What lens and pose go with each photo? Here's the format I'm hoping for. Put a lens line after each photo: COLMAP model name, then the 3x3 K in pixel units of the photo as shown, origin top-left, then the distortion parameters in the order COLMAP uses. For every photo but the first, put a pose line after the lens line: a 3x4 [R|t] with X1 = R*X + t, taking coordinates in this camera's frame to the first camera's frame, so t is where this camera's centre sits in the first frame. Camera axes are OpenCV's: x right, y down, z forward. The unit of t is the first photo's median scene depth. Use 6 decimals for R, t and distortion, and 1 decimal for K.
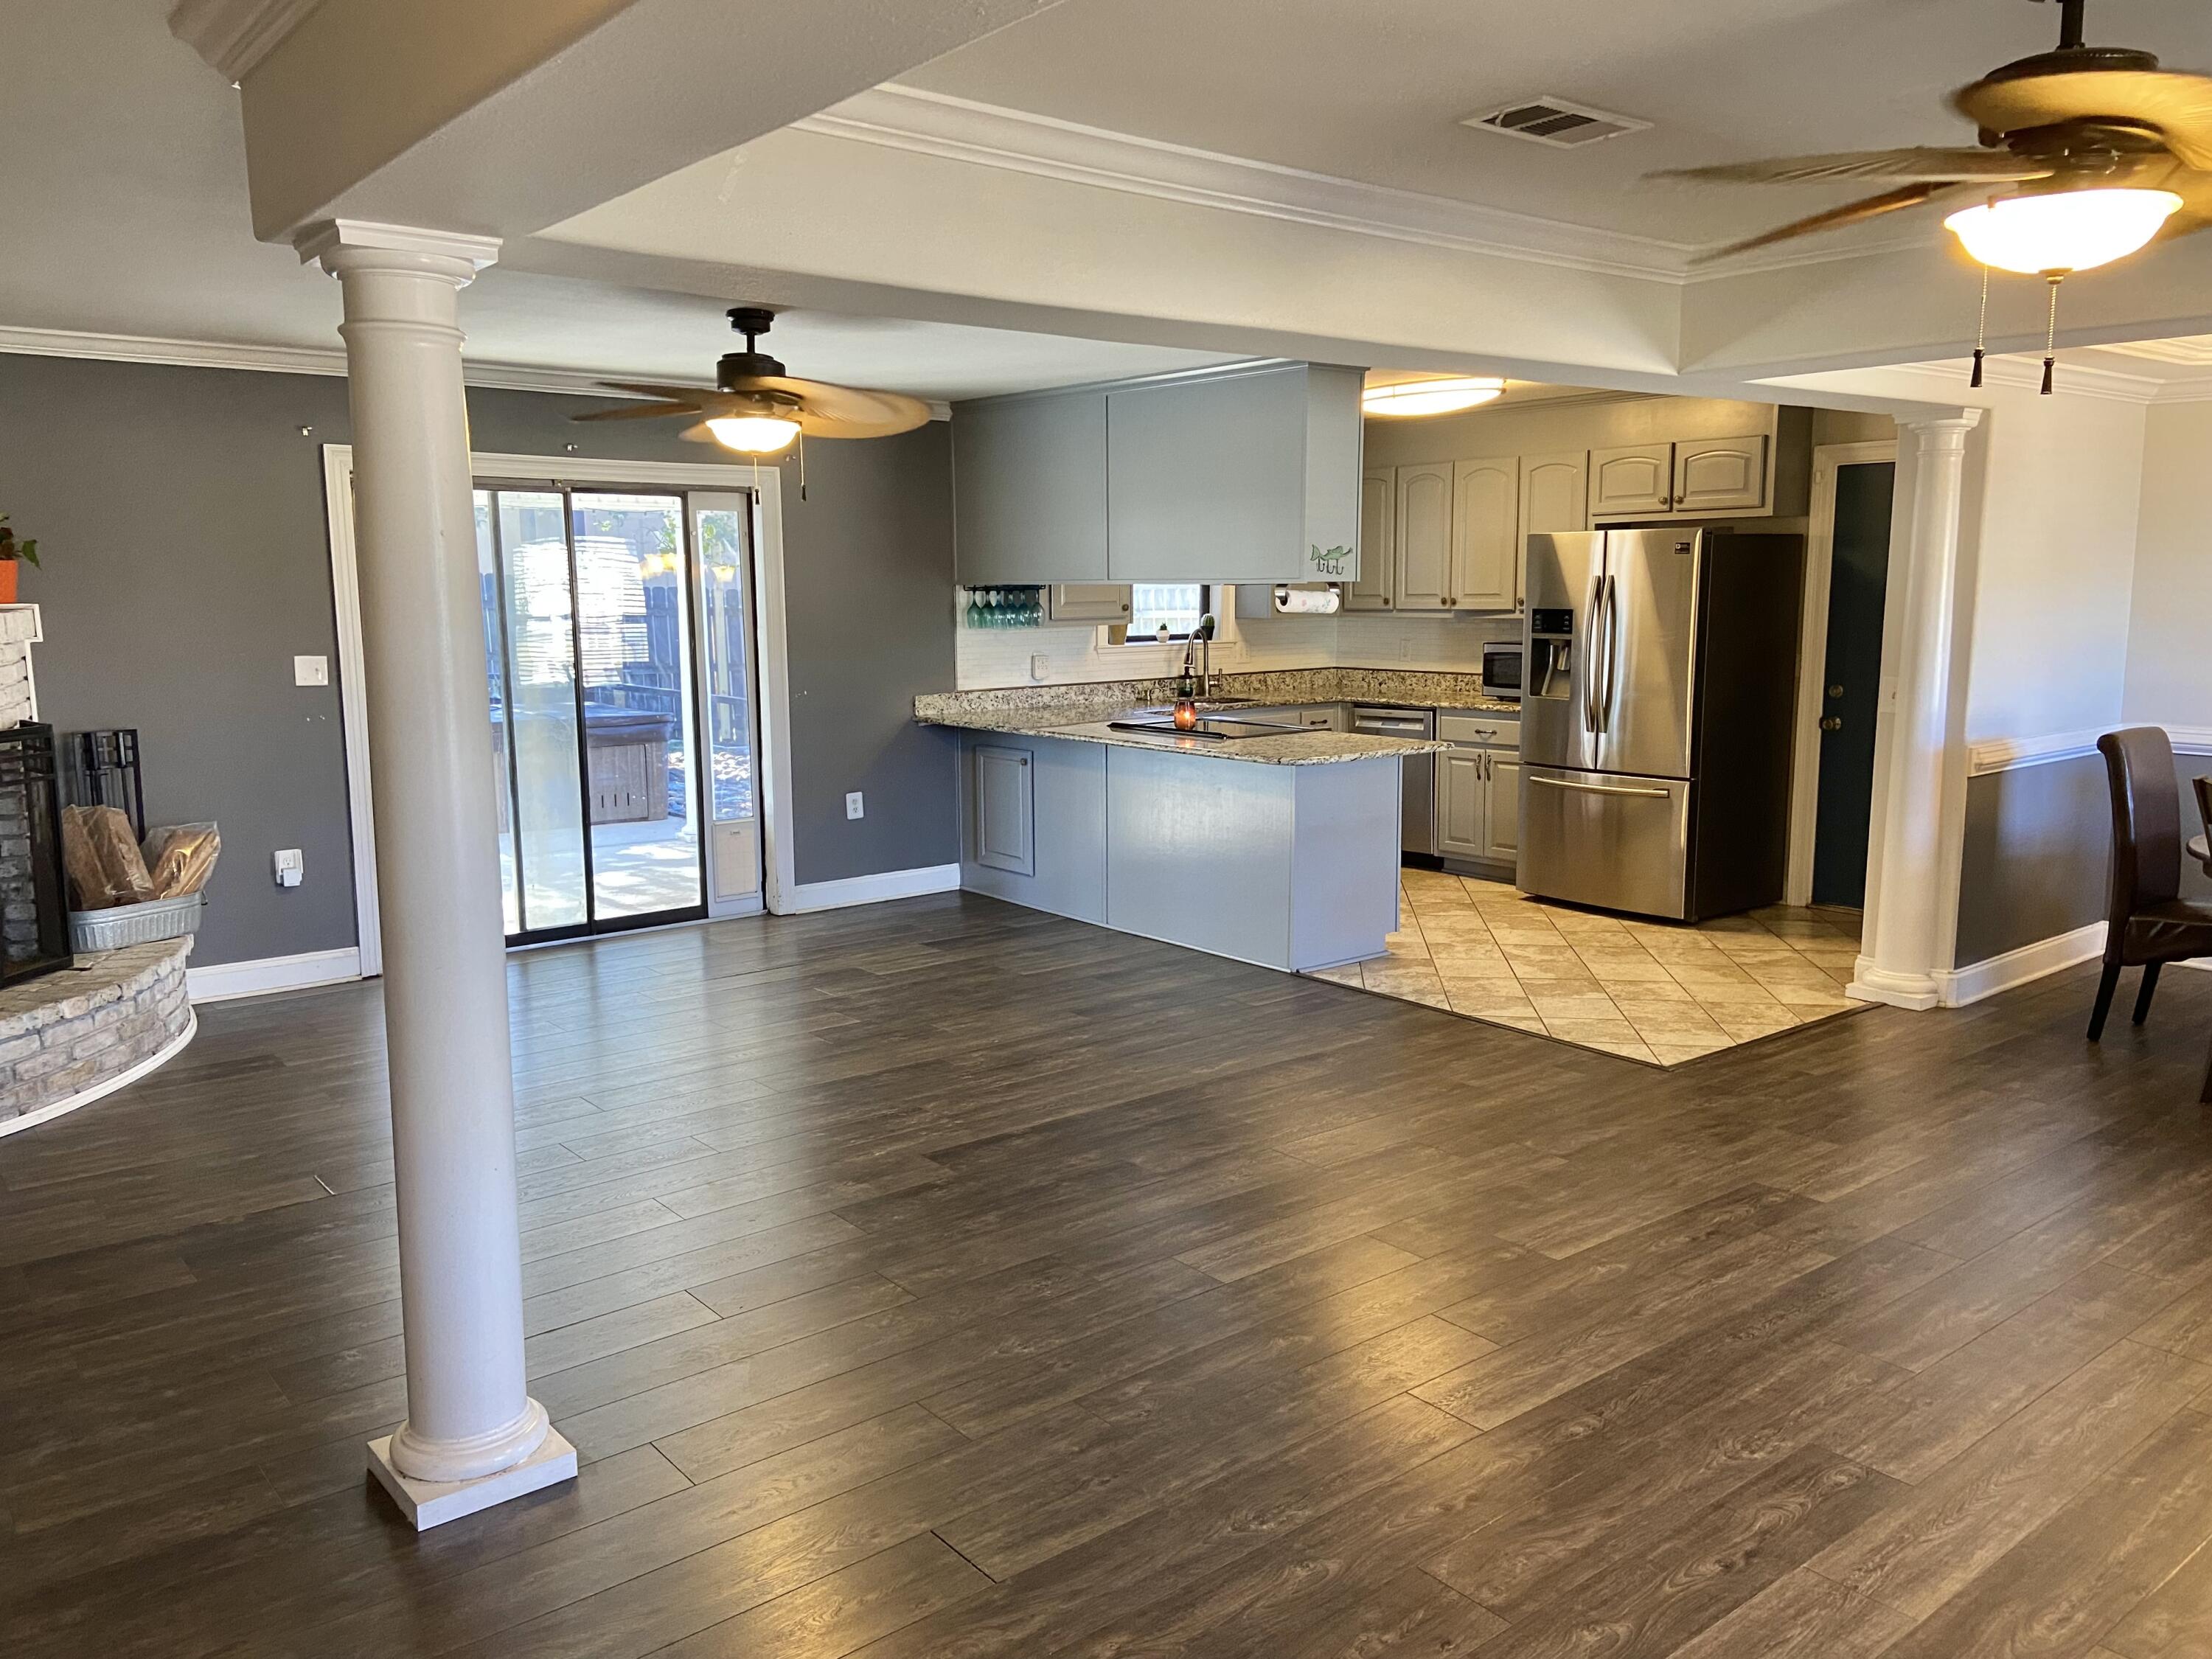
lens RADIAL K [[1661.8, 0, 1093.8], [0, 1661.8, 833.4], [0, 0, 1]] dist [0.014668, -0.003757]
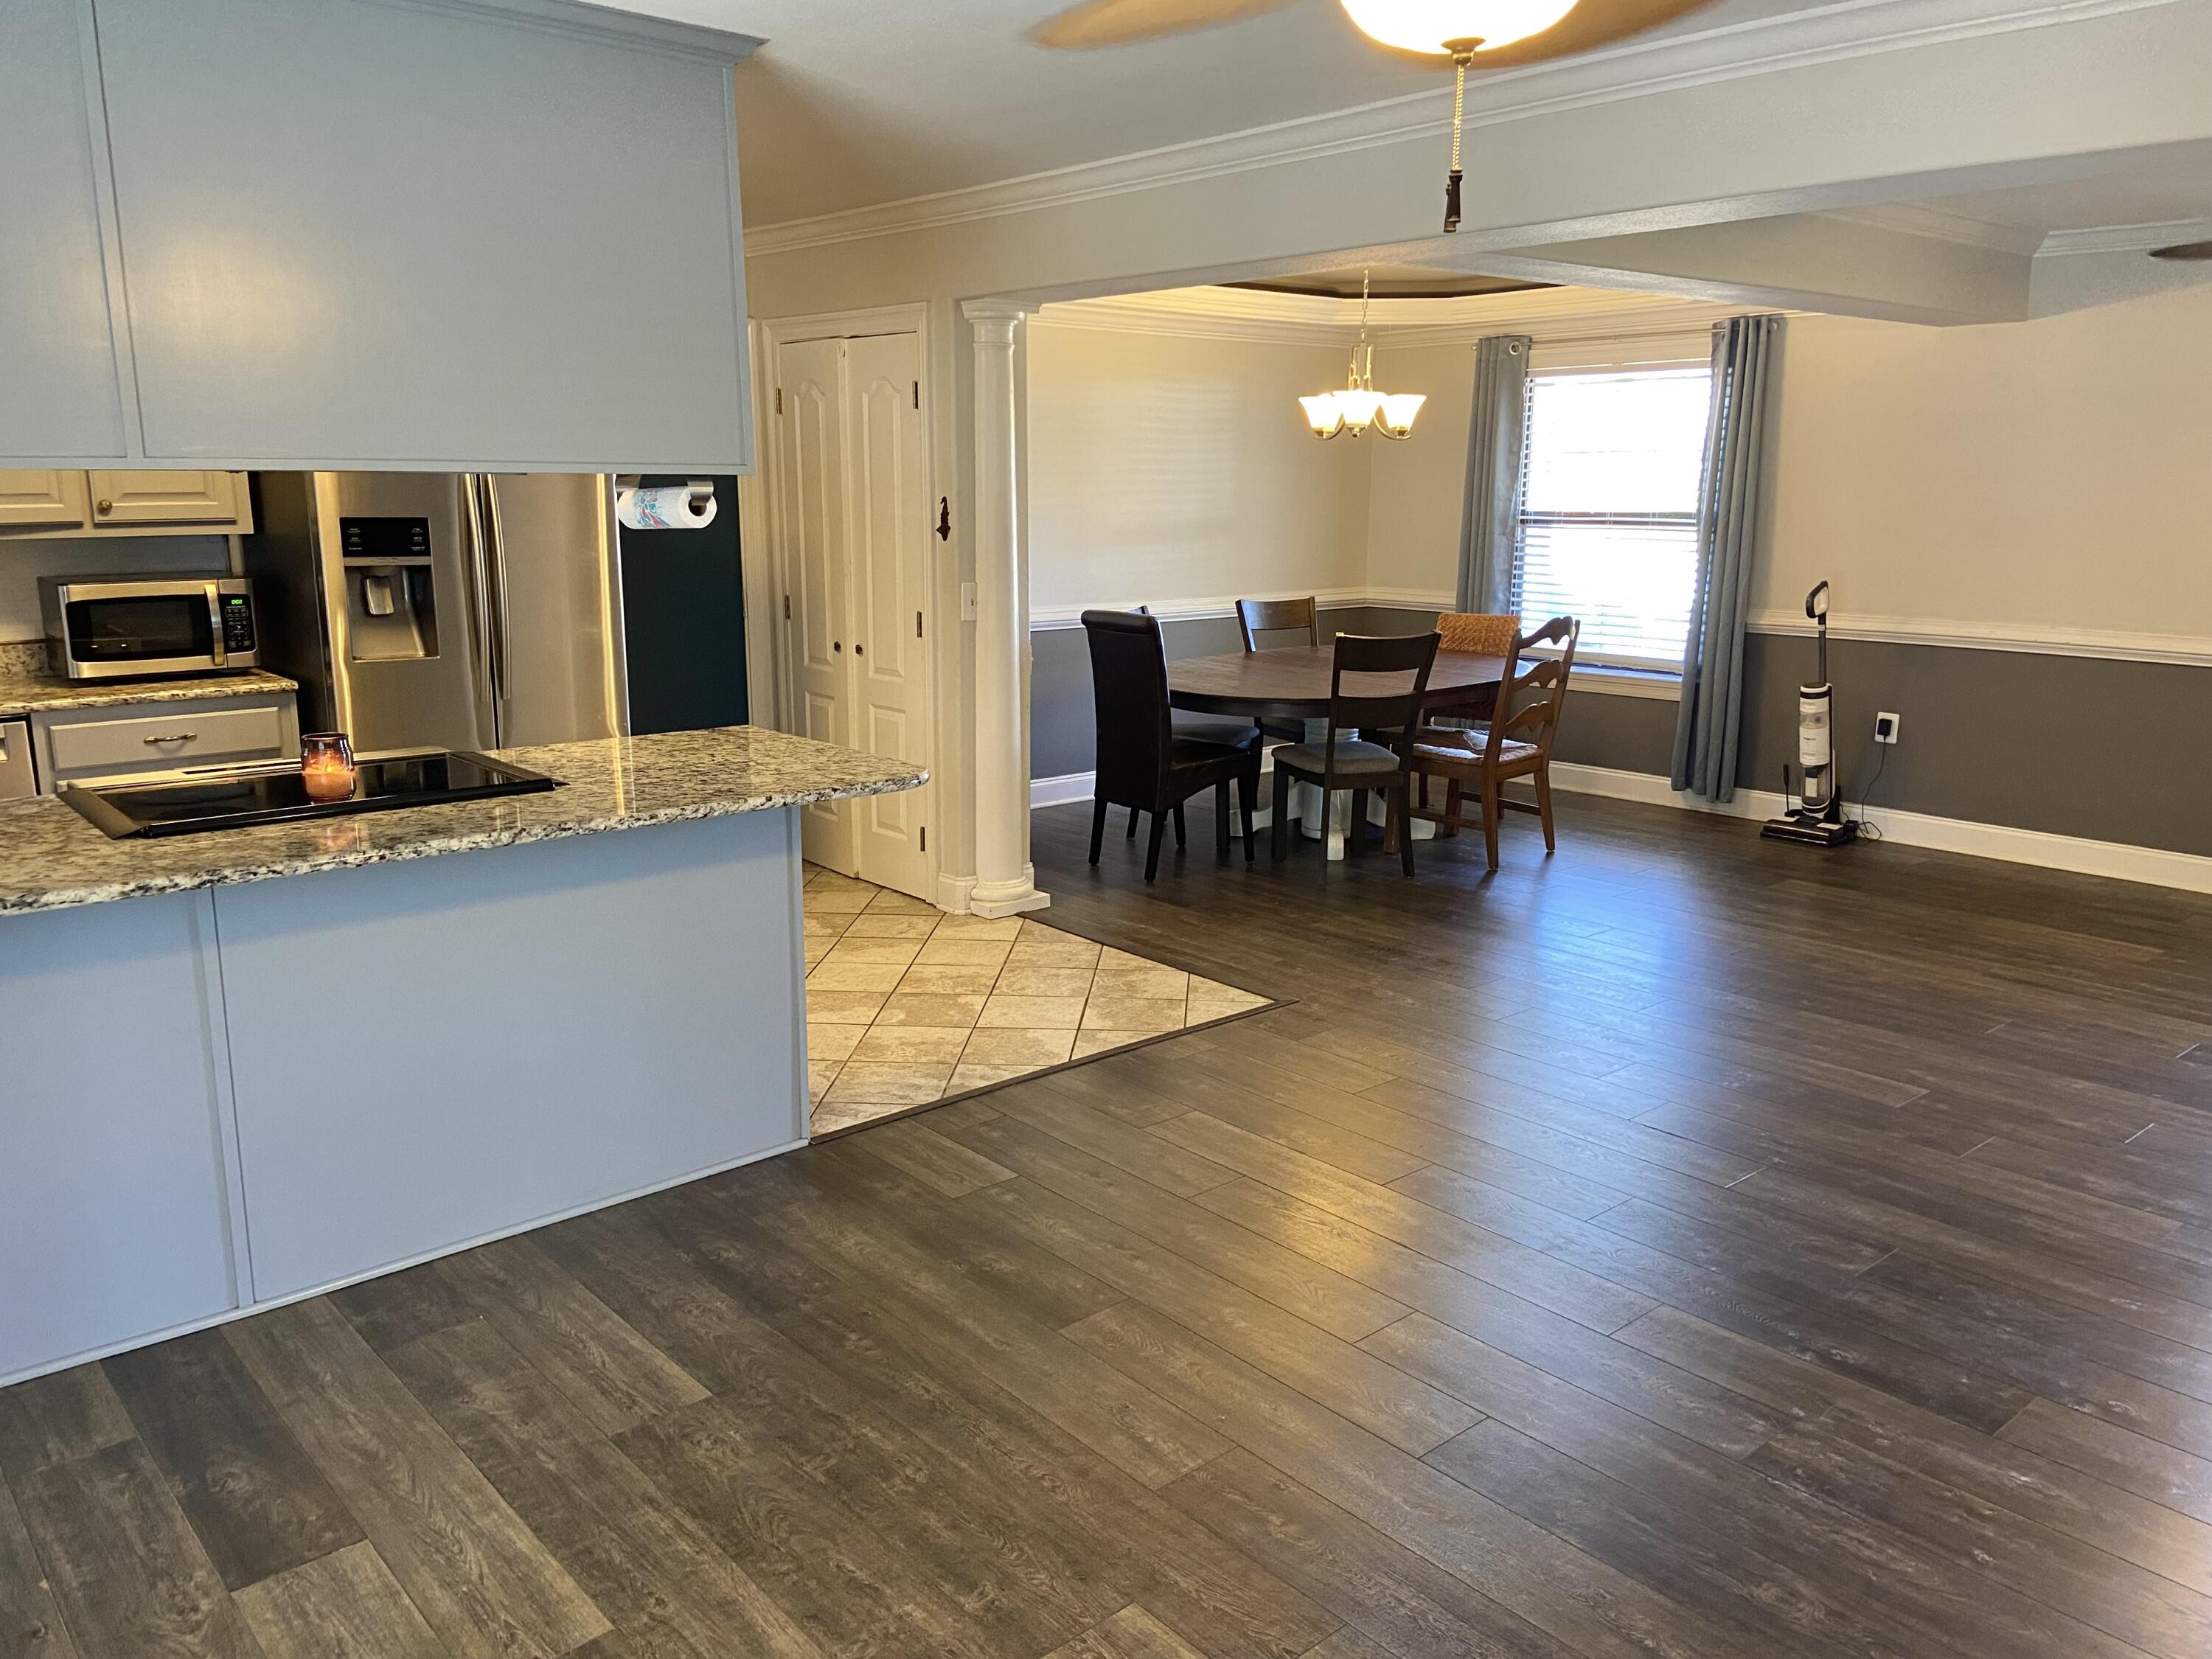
lens RADIAL K [[1661.8, 0, 1091.7], [0, 1661.8, 822.5], [0, 0, 1]] dist [0.014668, -0.003757]
pose [[-0.024010, -0.201226, 0.979251, -0.496175], [0.153896, 0.967113, 0.202505, -0.146807], [-0.987795, 0.155564, 0.007748, 1.000277]]
